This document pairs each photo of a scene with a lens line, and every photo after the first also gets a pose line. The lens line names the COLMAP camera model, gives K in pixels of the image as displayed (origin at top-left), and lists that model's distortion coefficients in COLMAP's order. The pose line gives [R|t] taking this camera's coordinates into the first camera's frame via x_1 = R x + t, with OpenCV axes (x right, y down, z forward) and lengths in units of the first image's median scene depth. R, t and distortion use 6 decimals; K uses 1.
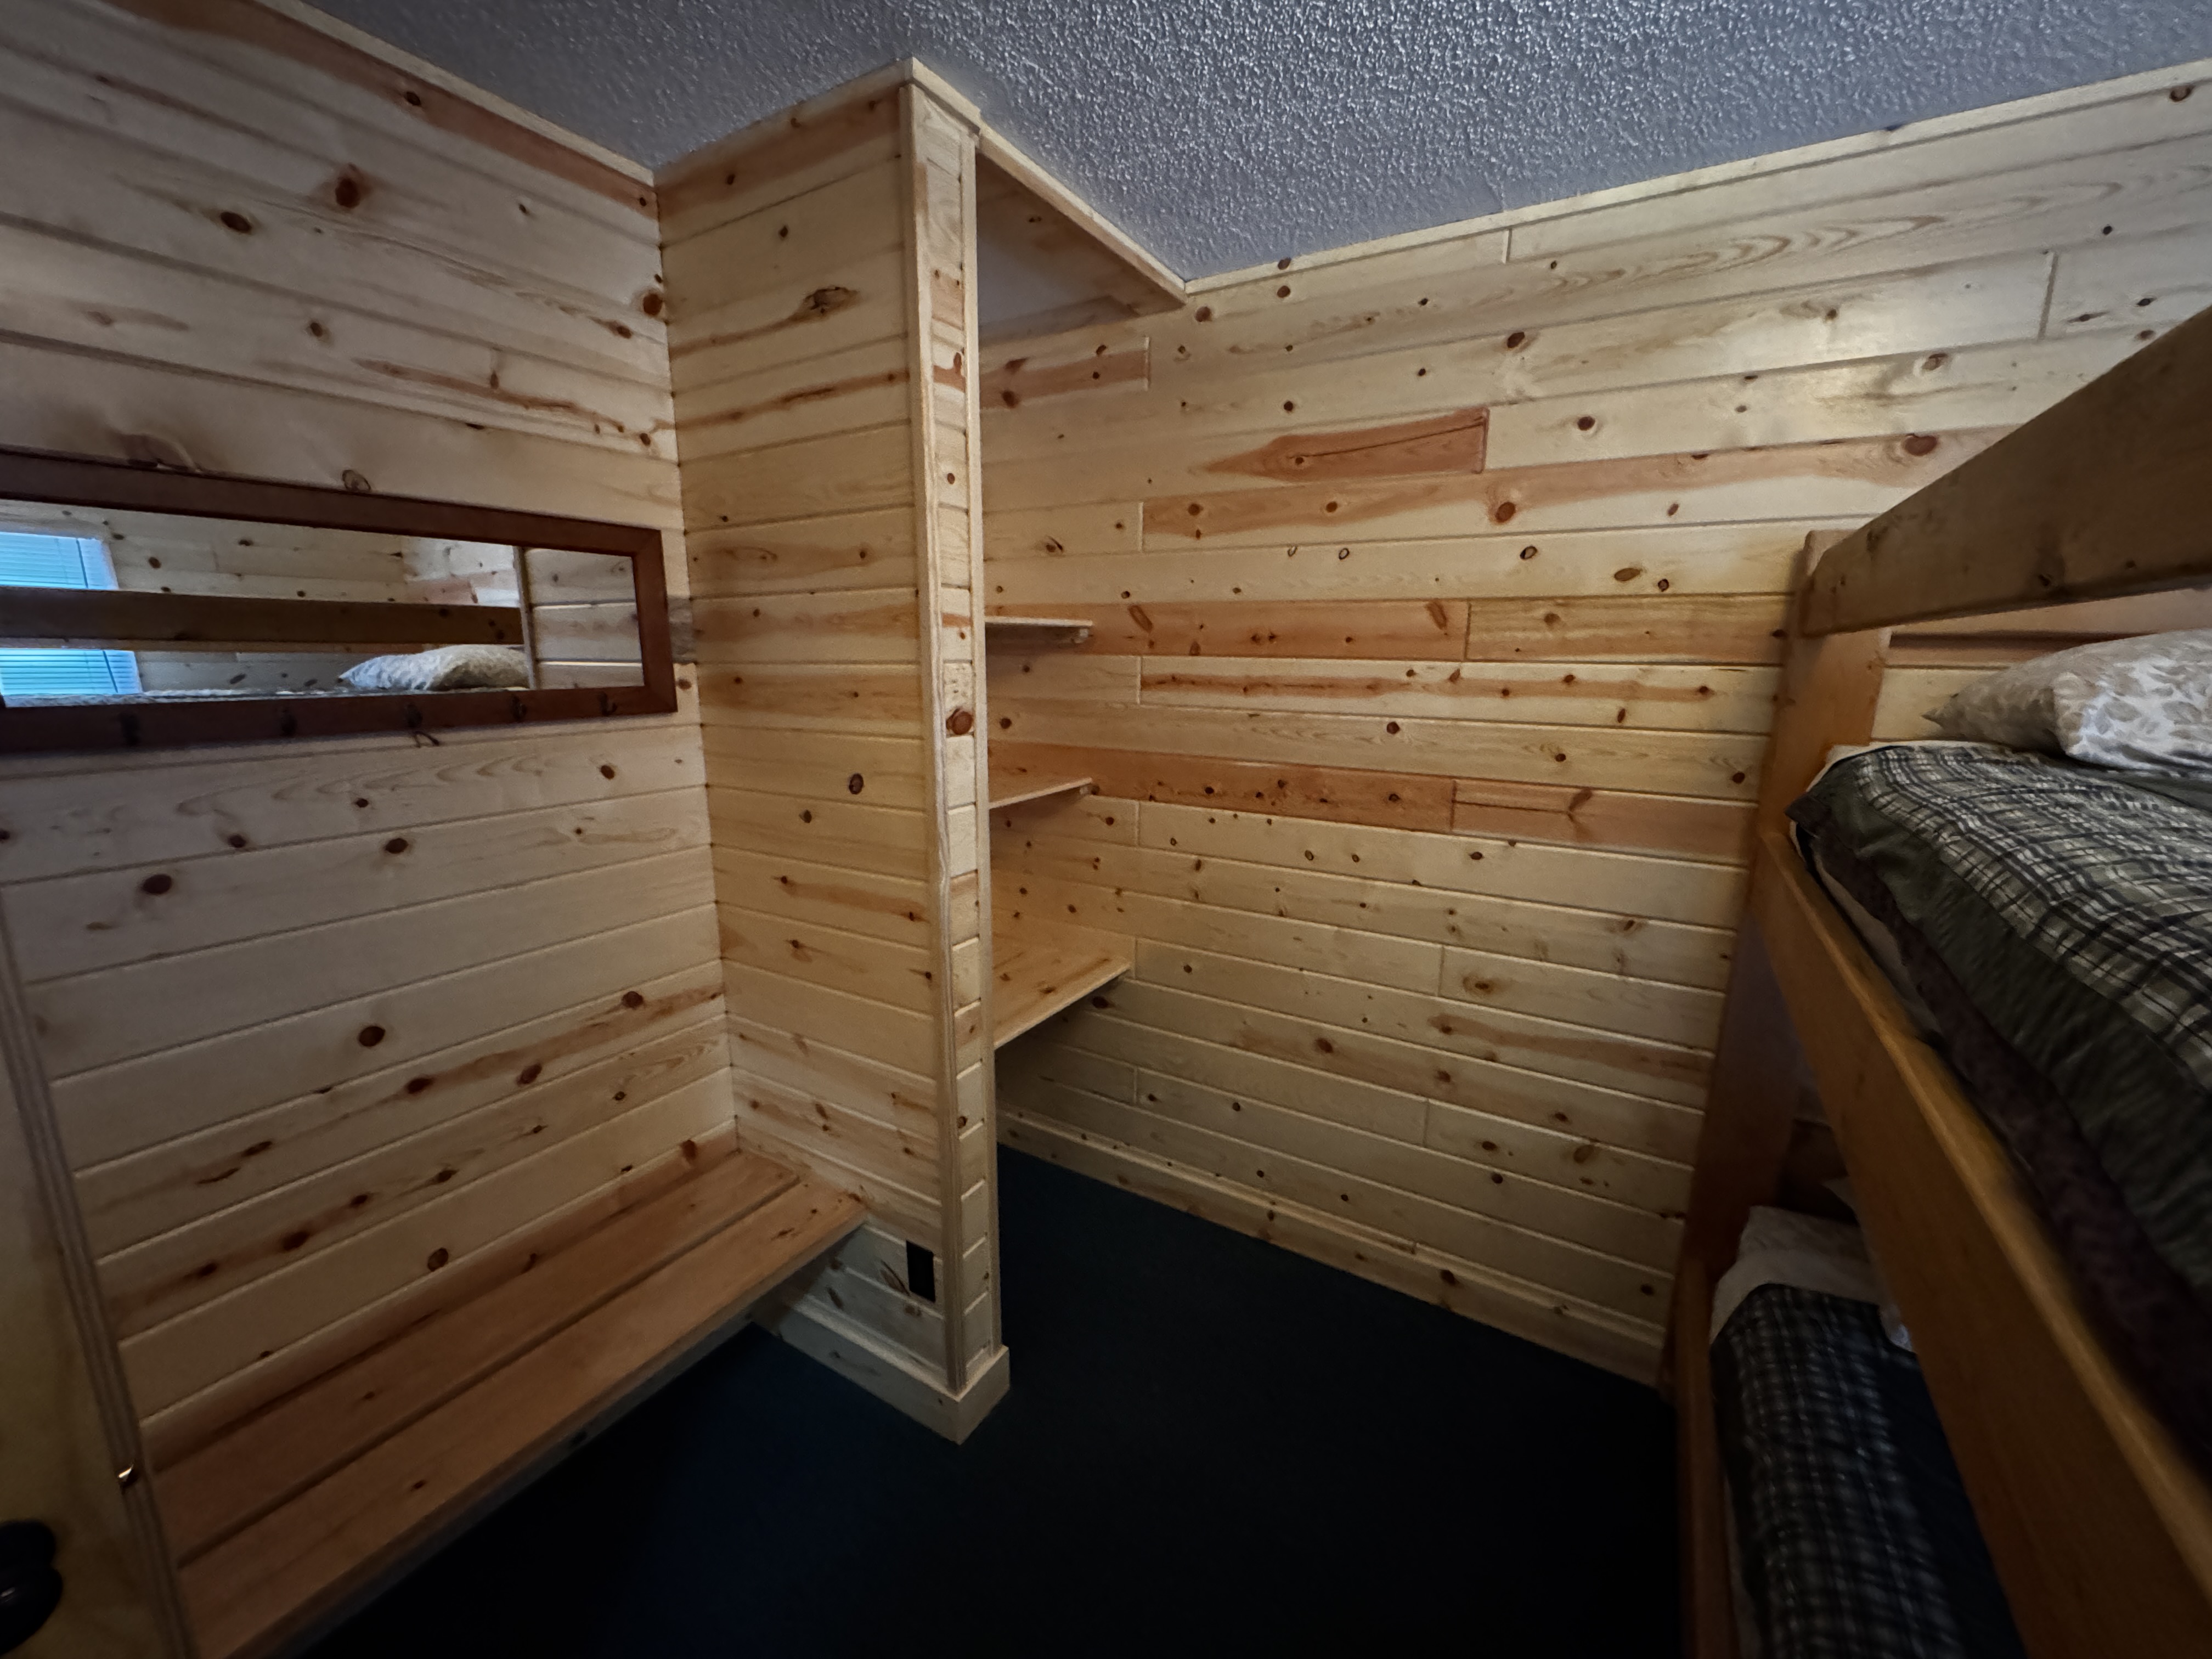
lens RADIAL K [[876.5, 0, 1106.0], [0, 876.5, 829.5], [0, 0, 1]] dist [-0.005777, 0.000448]
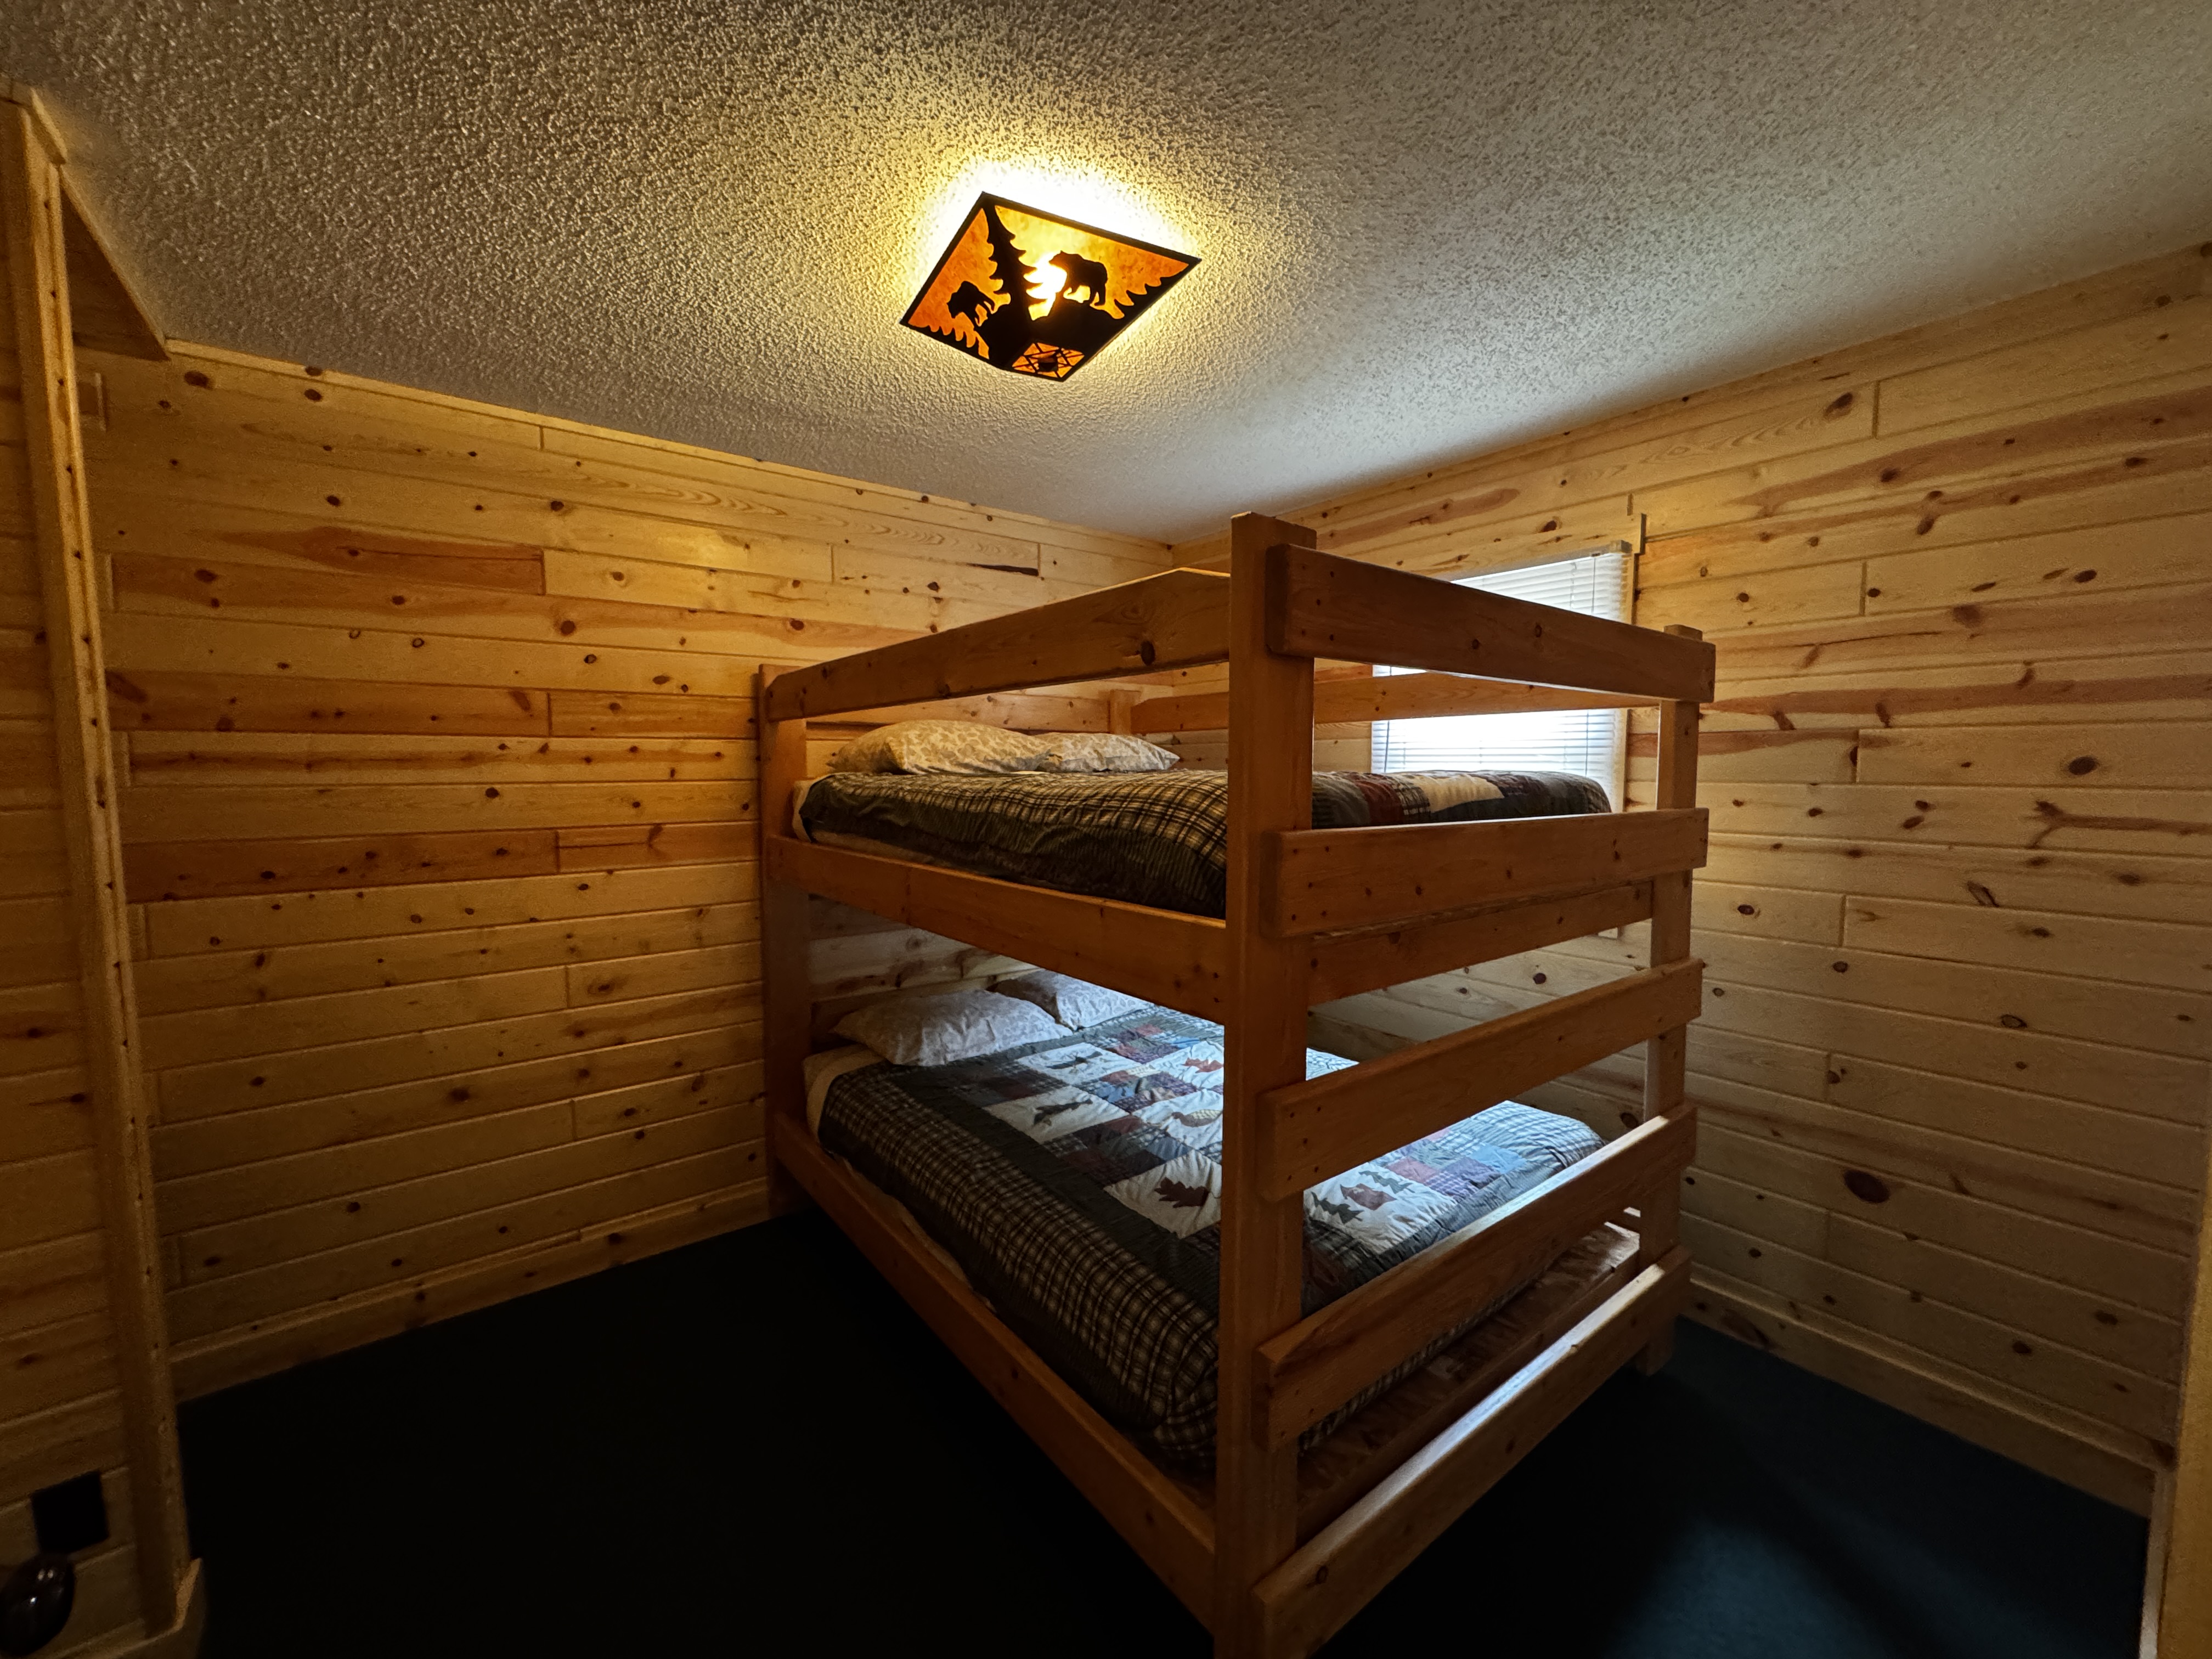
lens RADIAL K [[876.5, 0, 1106.0], [0, 876.5, 829.5], [0, 0, 1]] dist [-0.005777, 0.000448]
pose [[0.348855, -0.082728, 0.933518, -0.528021], [0.195528, 0.980601, 0.013832, 0.084188], [-0.916553, 0.177703, 0.358263, -0.184263]]
